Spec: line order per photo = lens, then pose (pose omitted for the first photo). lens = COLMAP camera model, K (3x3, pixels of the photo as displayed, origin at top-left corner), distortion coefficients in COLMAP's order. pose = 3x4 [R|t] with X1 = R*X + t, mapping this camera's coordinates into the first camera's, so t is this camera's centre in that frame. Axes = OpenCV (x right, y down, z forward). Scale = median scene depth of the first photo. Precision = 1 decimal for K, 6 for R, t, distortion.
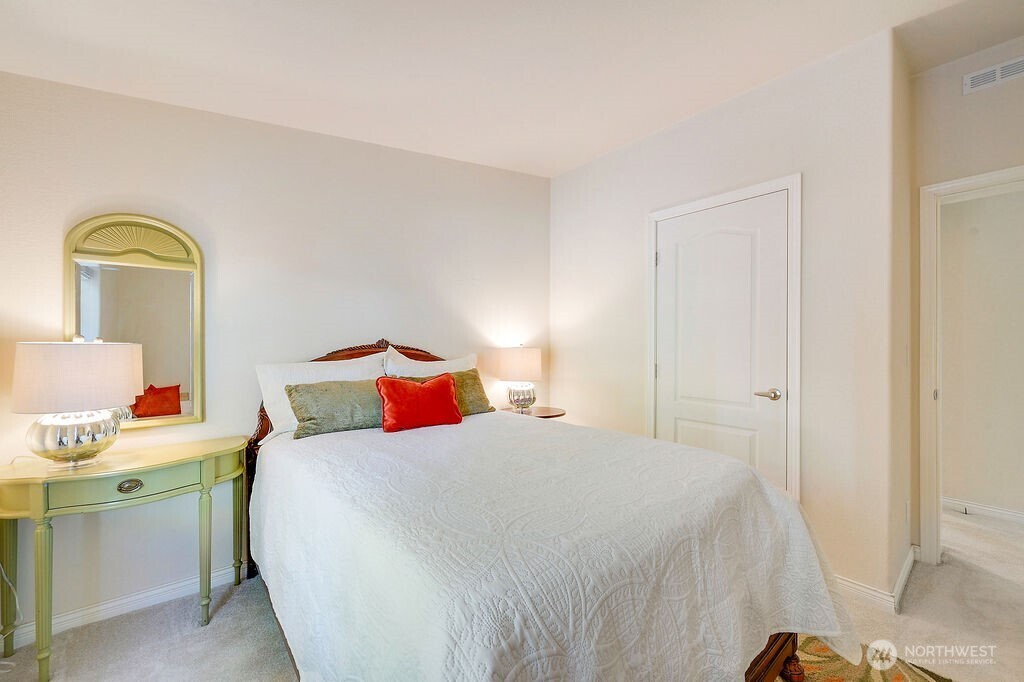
lens RADIAL K [[405.3, 0, 512.0], [0, 405.3, 341.0], [0, 0, 1]] dist [0.007242, 0.000364]
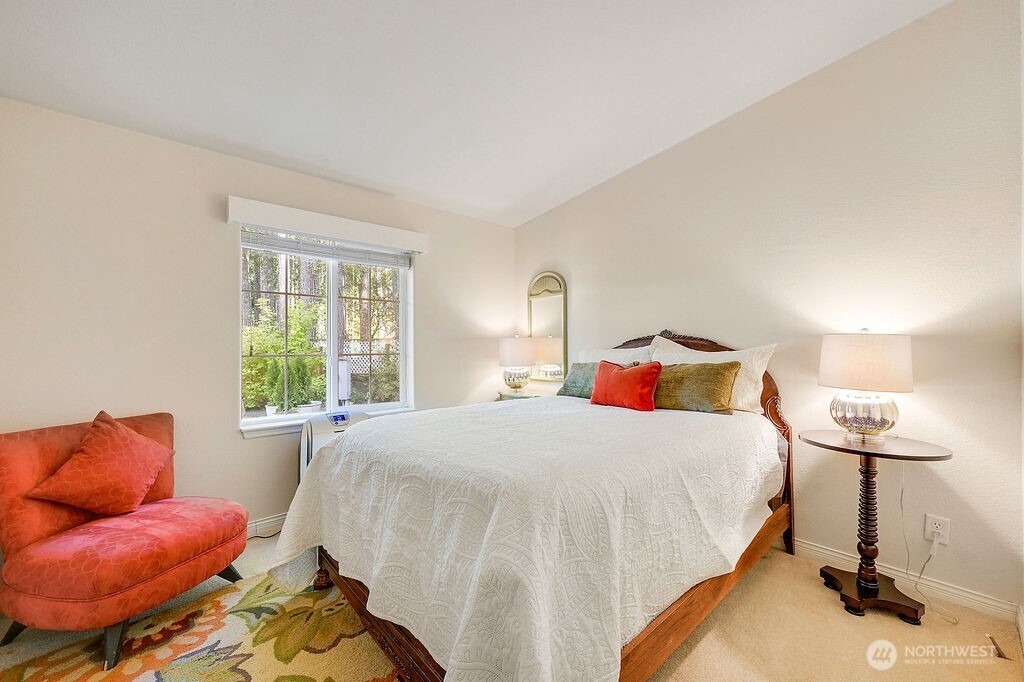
lens RADIAL K [[405.3, 0, 512.0], [0, 405.3, 341.0], [0, 0, 1]] dist [0.007242, 0.000364]
pose [[0.035756, -0.010961, -0.999300, 0.822999], [0.016643, 0.999808, -0.010371, 0.033475], [0.999222, -0.016261, 0.035932, 0.612647]]
